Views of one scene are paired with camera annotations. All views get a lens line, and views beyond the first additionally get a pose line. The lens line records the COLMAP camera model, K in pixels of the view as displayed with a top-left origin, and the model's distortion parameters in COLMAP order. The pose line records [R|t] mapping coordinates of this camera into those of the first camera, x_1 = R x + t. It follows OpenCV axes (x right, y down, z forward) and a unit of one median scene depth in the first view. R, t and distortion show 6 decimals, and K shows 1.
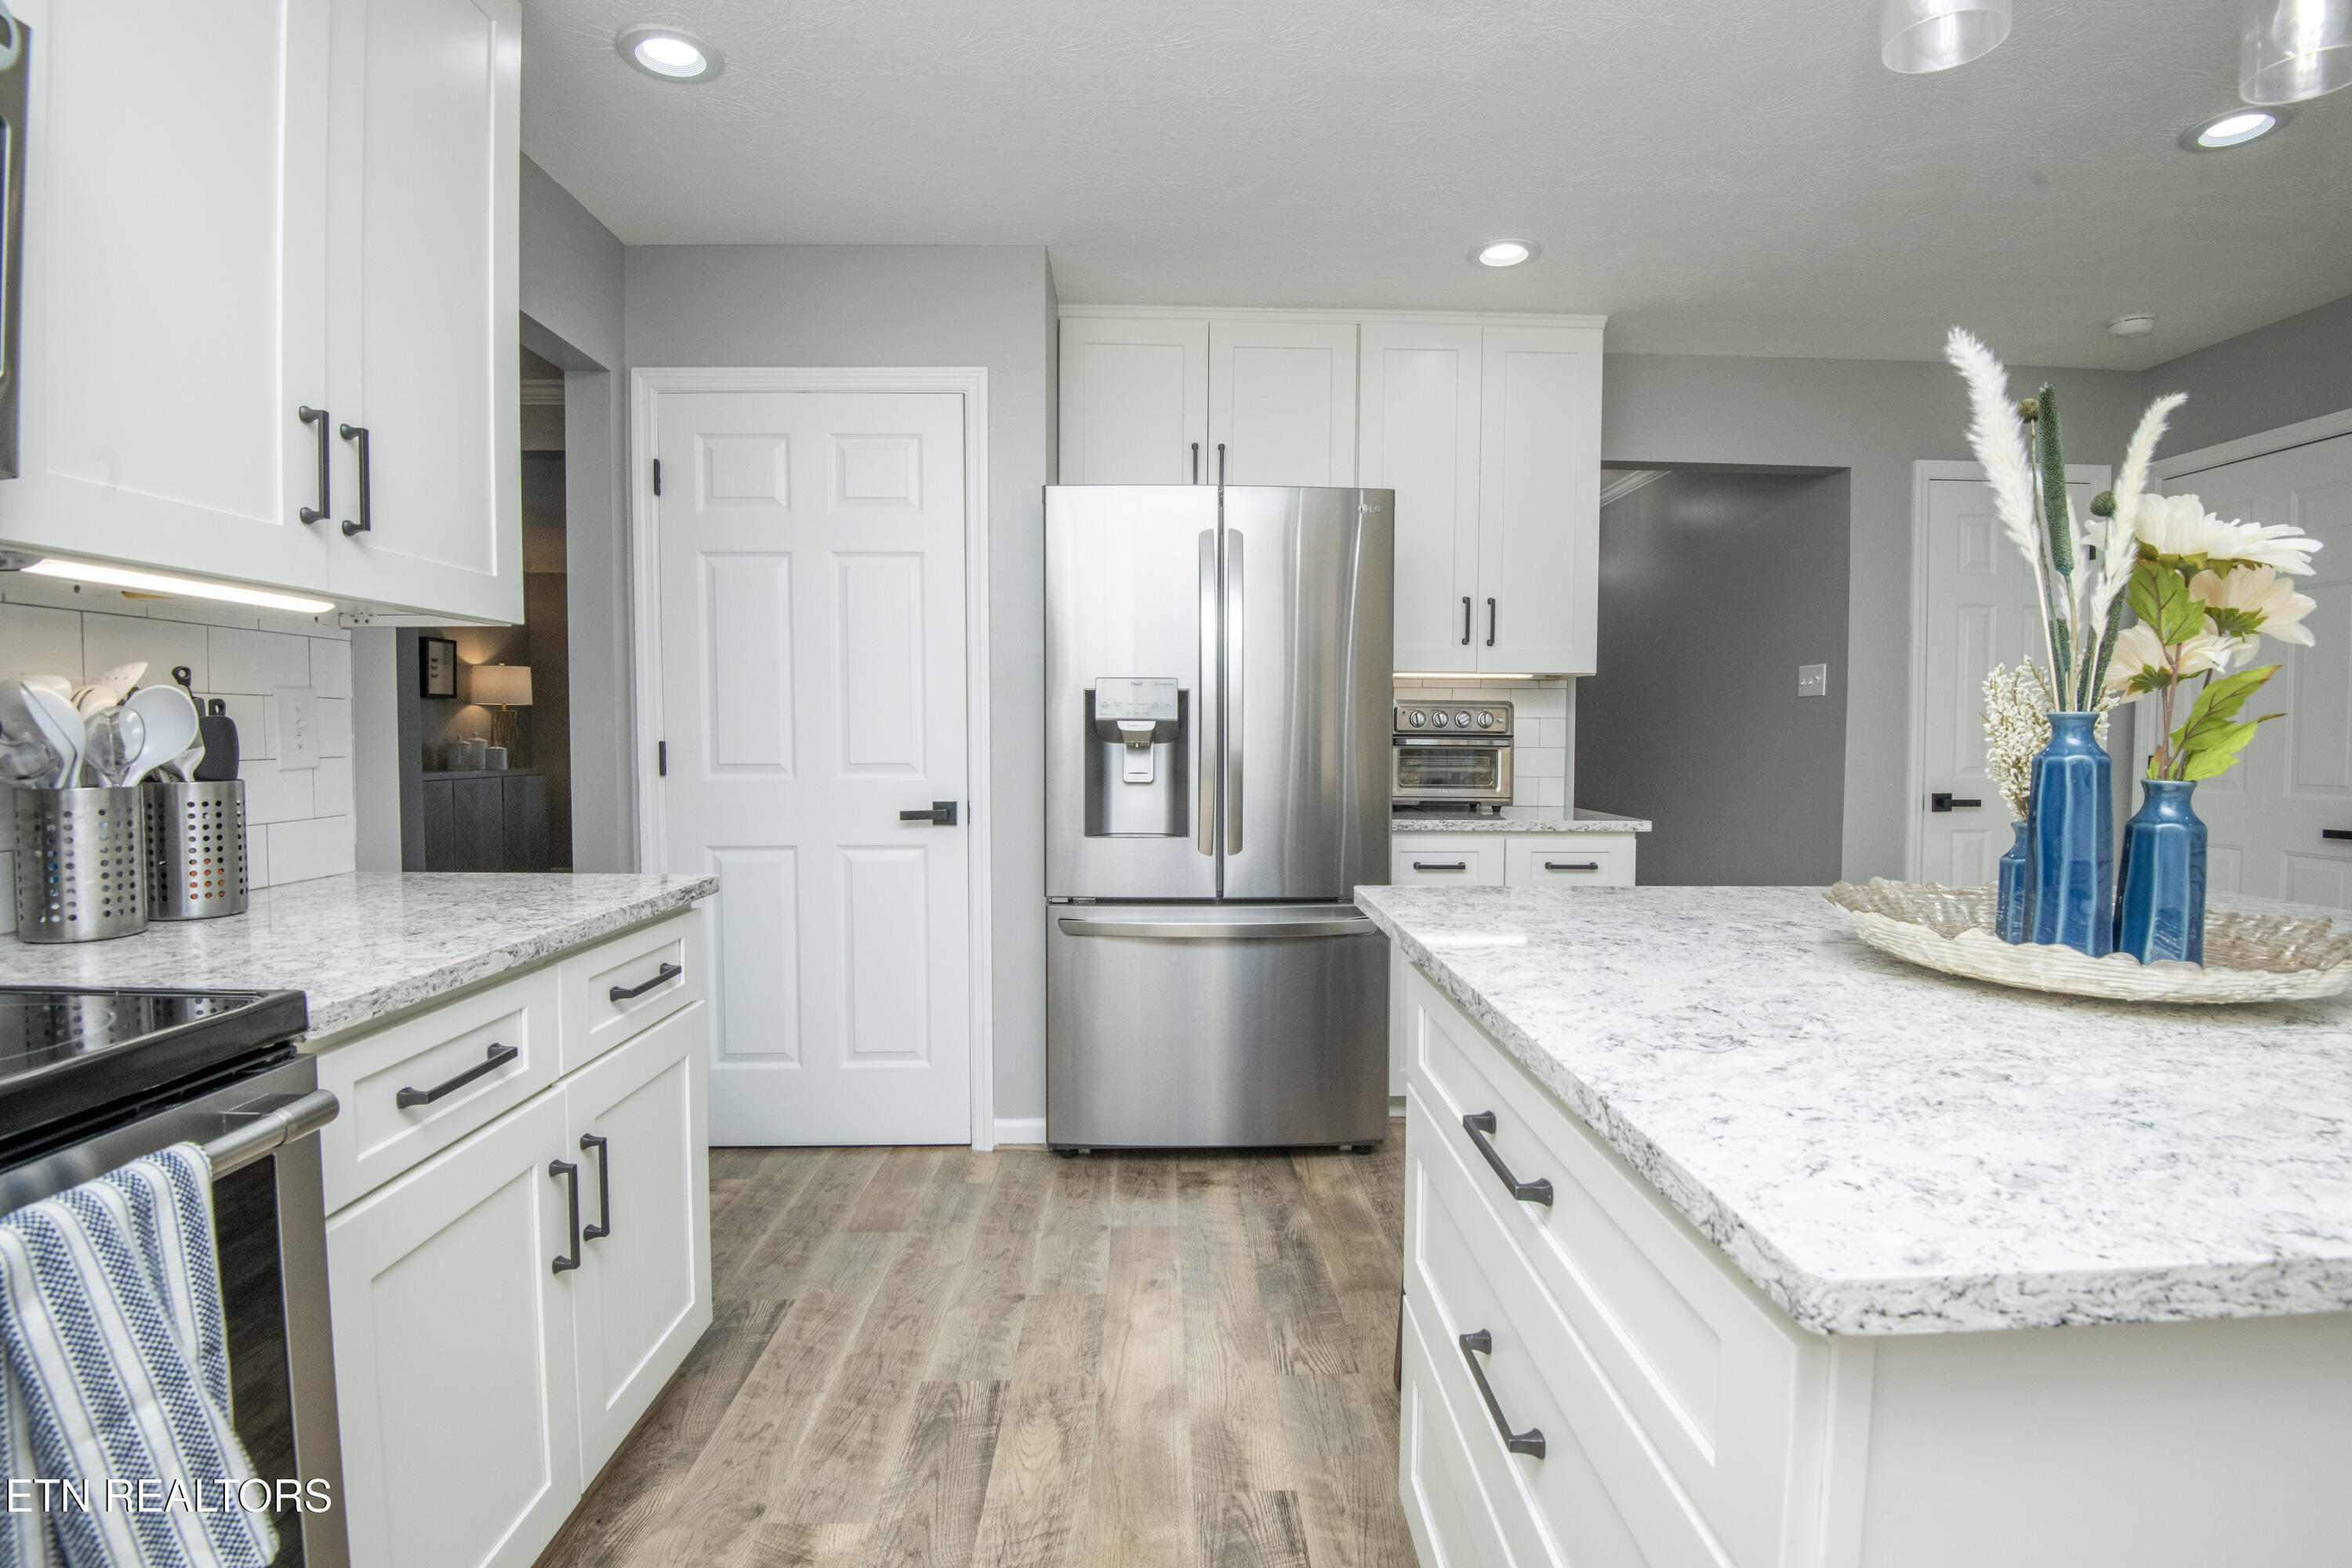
lens RADIAL K [[1090.2, 0, 1191.3], [0, 1090.2, 780.1], [0, 0, 1]] dist [-0.017624, -0.018549]
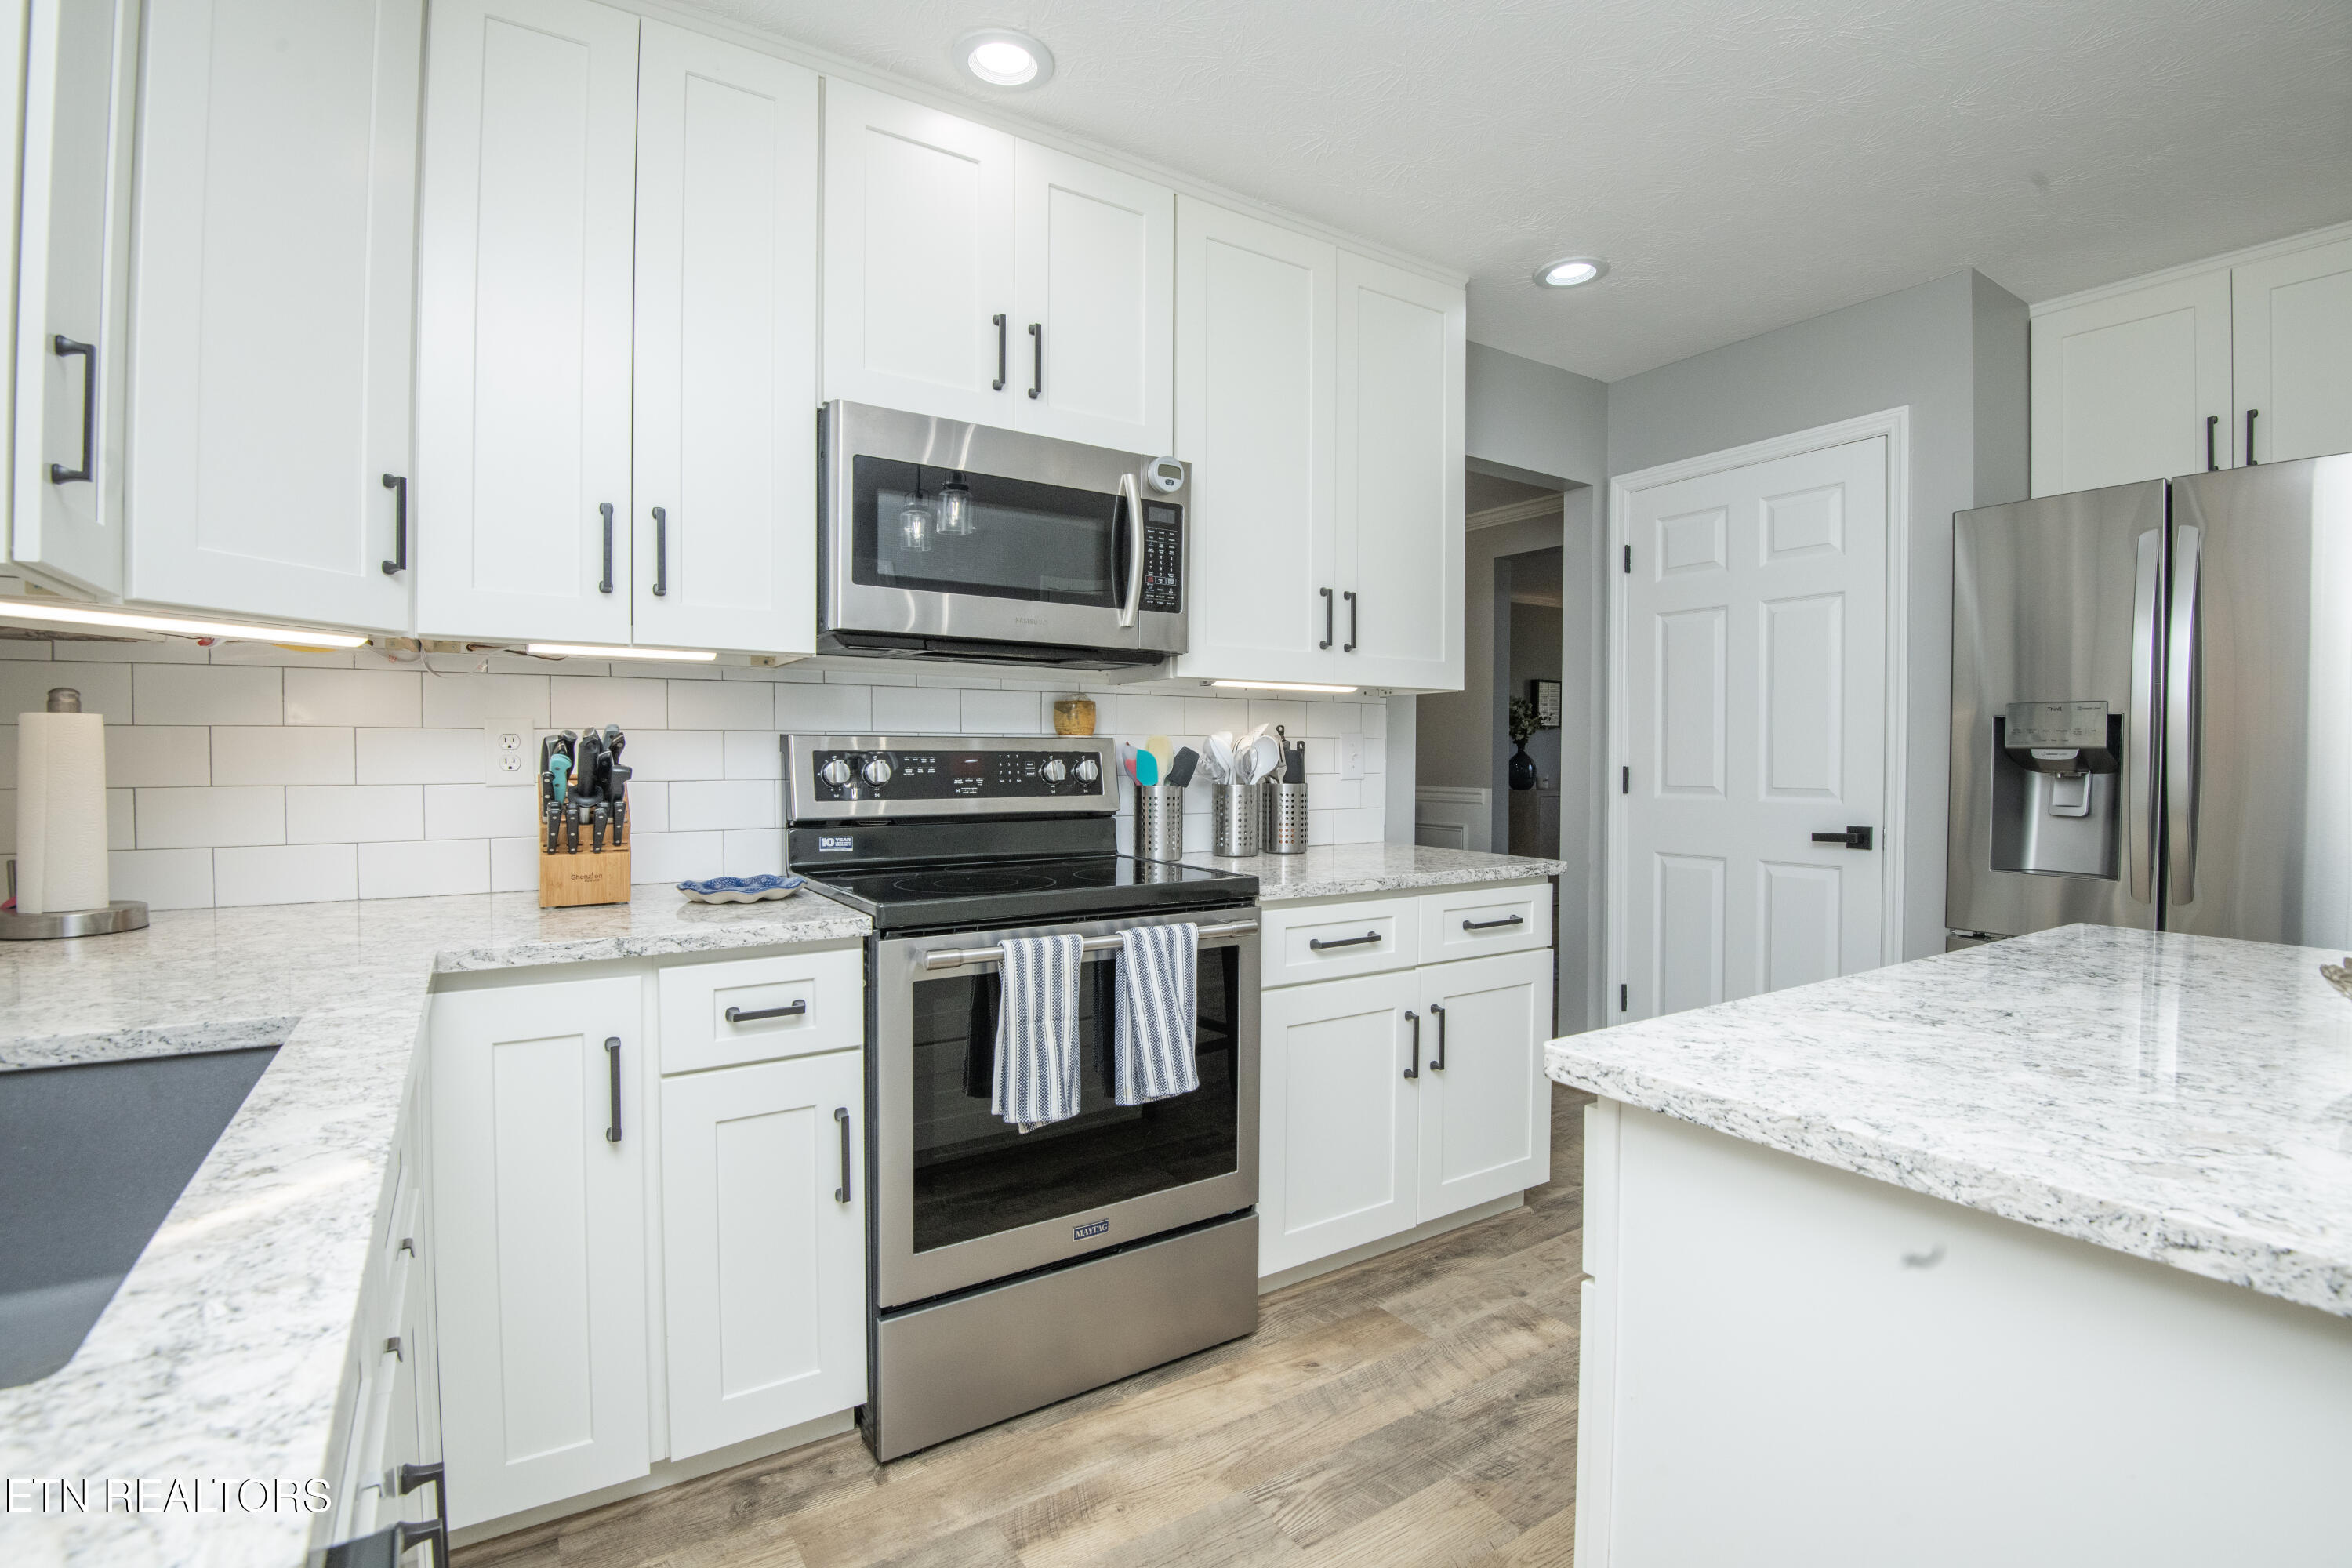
lens RADIAL K [[1084.6, 0, 1187.1], [0, 1084.6, 780.2], [0, 0, 1]] dist [-0.002876, -0.027907]
pose [[0.521495, 0.018387, -0.853056, 0.650986], [-0.039282, 0.999225, -0.002476, 0.007235], [0.852350, 0.034801, 0.521813, -0.195088]]
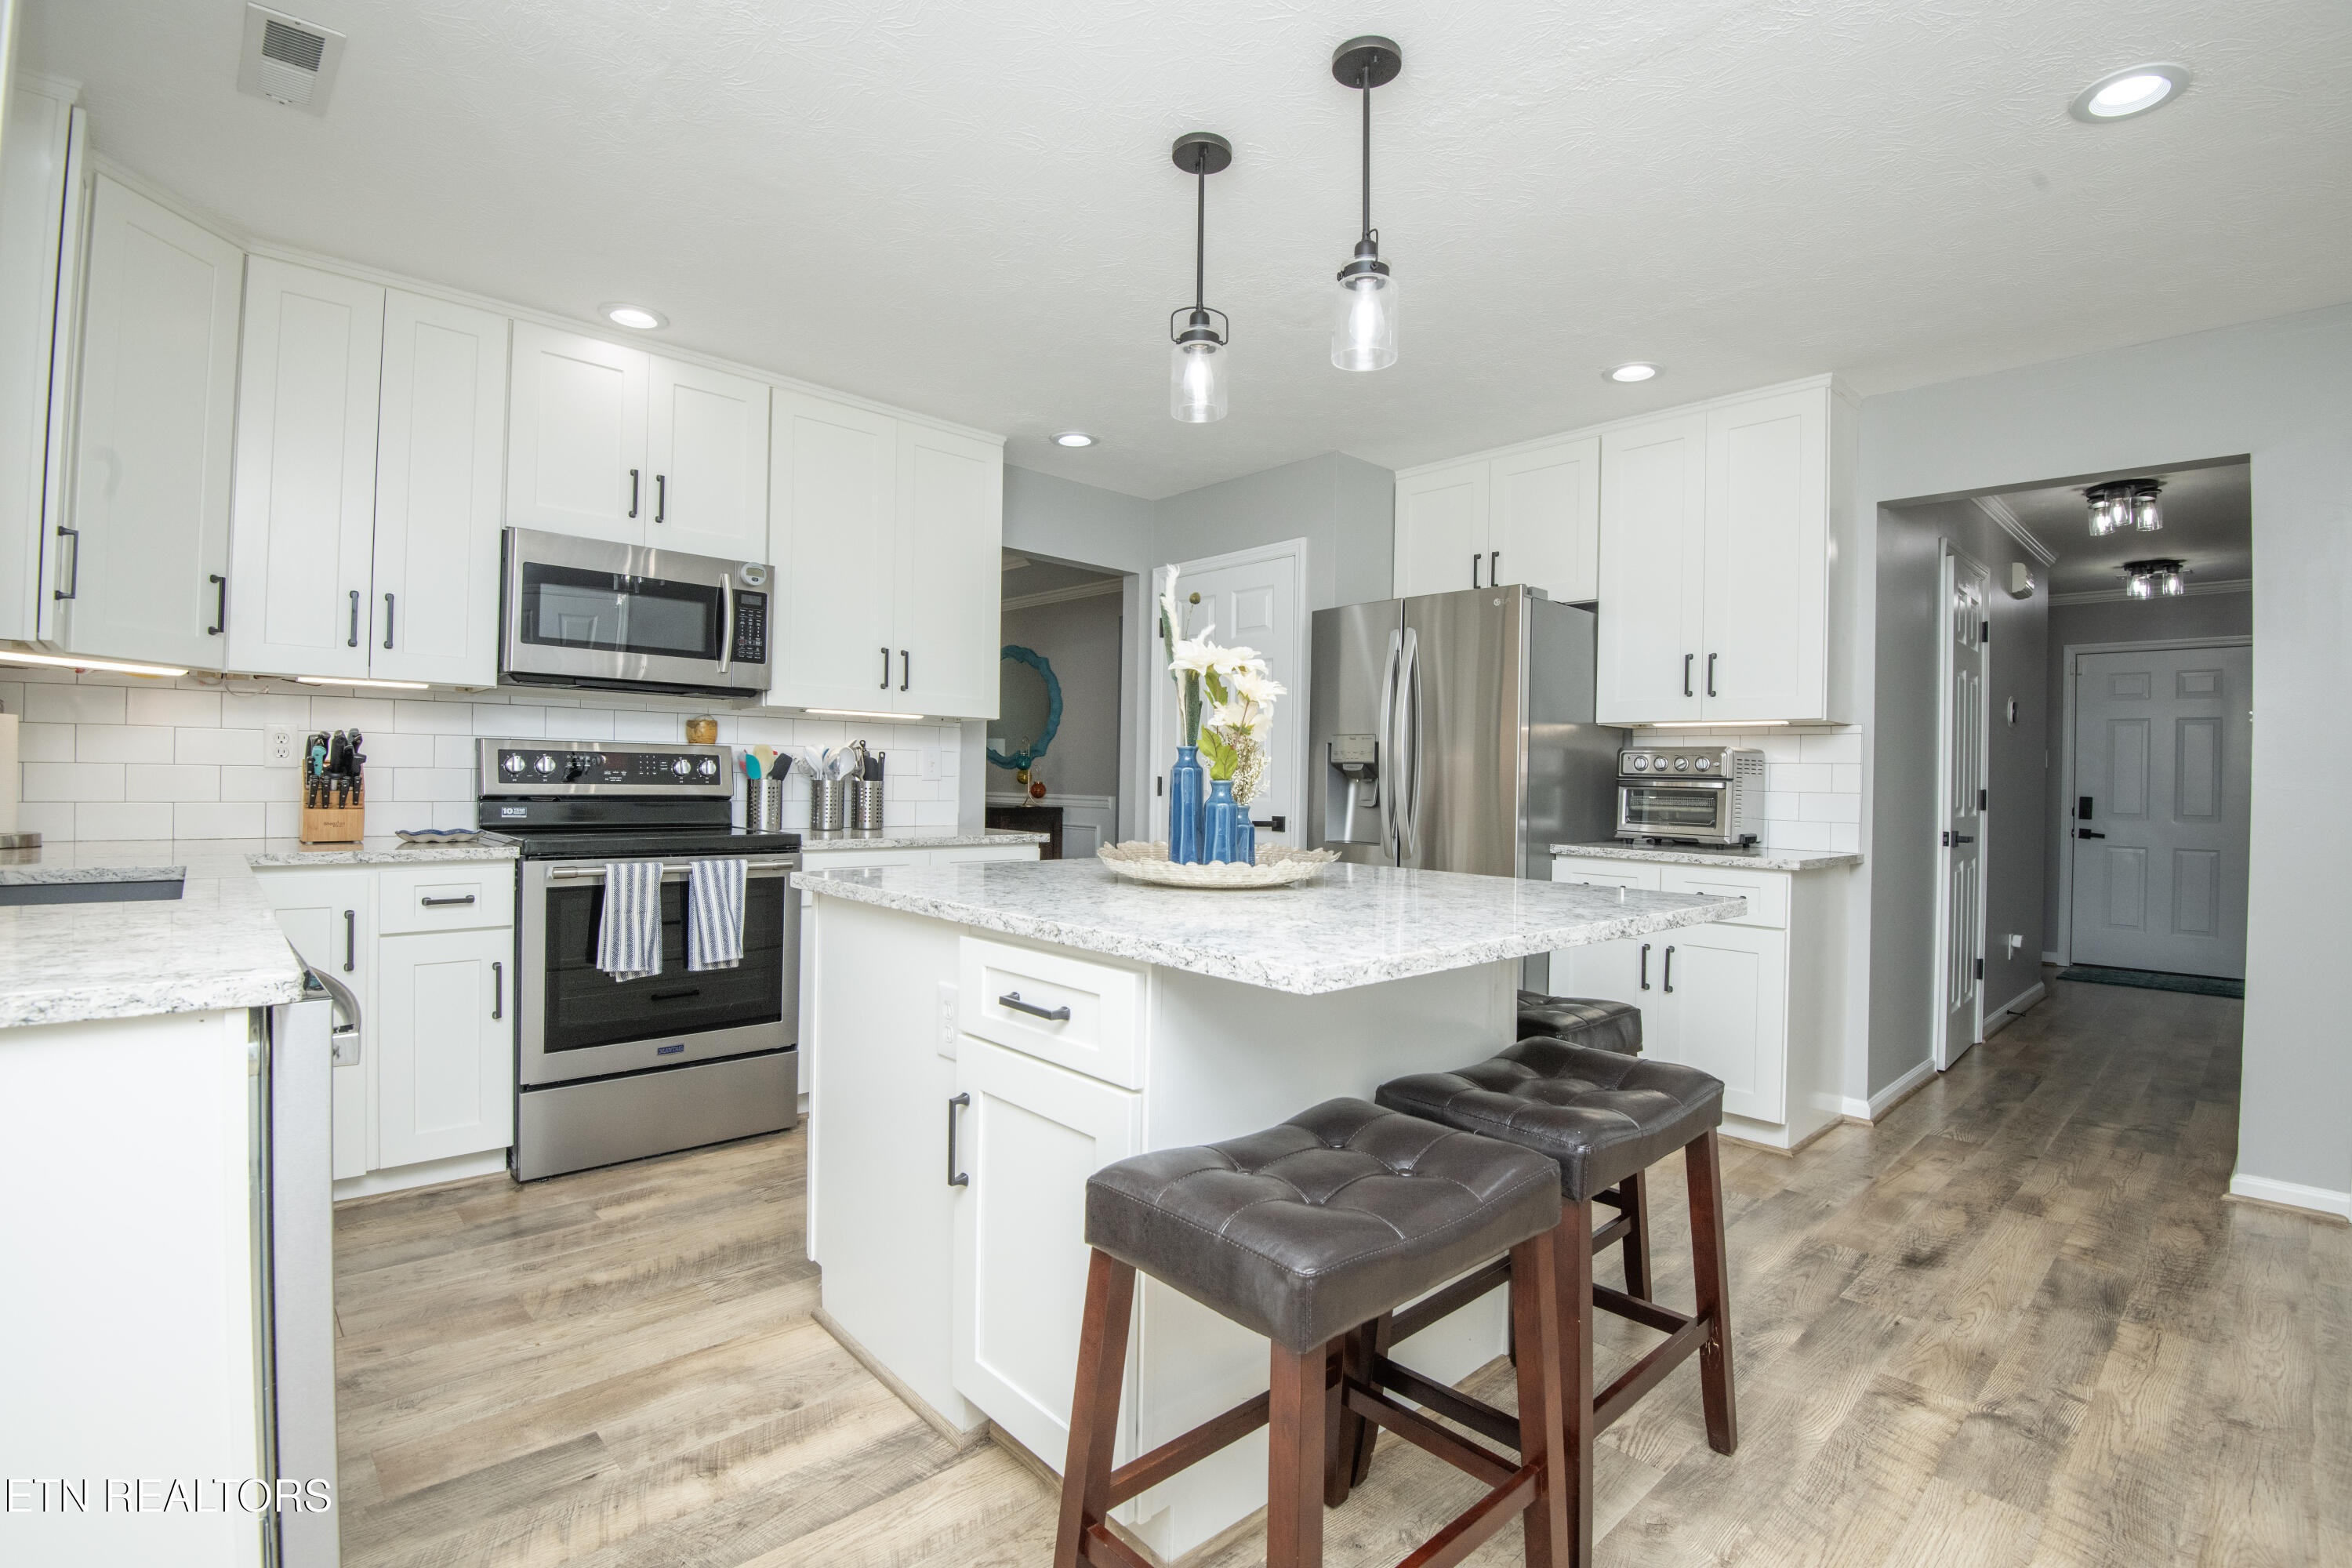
lens RADIAL K [[1090.2, 0, 1191.3], [0, 1090.2, 780.1], [0, 0, 1]] dist [-0.017624, -0.018549]
pose [[0.662394, 0.007915, -0.749113, 1.737313], [-0.048534, 0.998297, -0.032368, 0.049567], [0.747582, 0.057798, 0.661650, -0.258010]]
